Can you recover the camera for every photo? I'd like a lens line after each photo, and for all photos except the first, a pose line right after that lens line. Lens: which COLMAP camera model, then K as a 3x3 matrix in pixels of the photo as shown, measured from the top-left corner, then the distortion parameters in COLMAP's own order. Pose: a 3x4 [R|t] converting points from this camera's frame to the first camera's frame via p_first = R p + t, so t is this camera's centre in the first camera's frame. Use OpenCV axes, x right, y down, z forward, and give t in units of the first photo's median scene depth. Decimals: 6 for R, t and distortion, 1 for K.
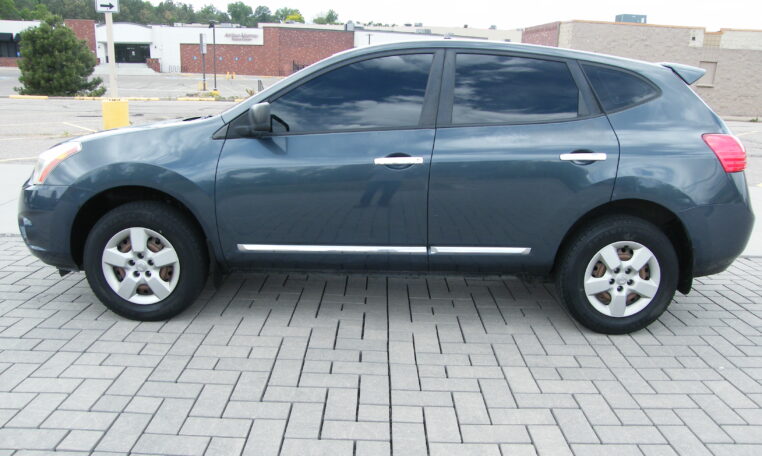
lens RADIAL K [[604.4, 0, 381.0], [0, 604.4, 228.0], [0, 0, 1]] dist [-0.097980, 0.073512]
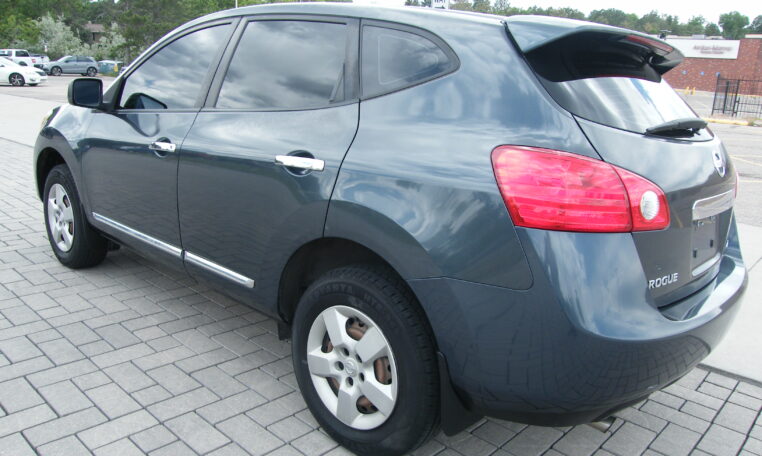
lens RADIAL K [[604.4, 0, 381.0], [0, 604.4, 228.0], [0, 0, 1]] dist [-0.097980, 0.073512]
pose [[0.737075, 0.182249, -0.650773, 0.809485], [-0.194871, 0.979366, 0.053557, -0.096645], [0.647106, 0.087341, 0.757381, 0.528856]]
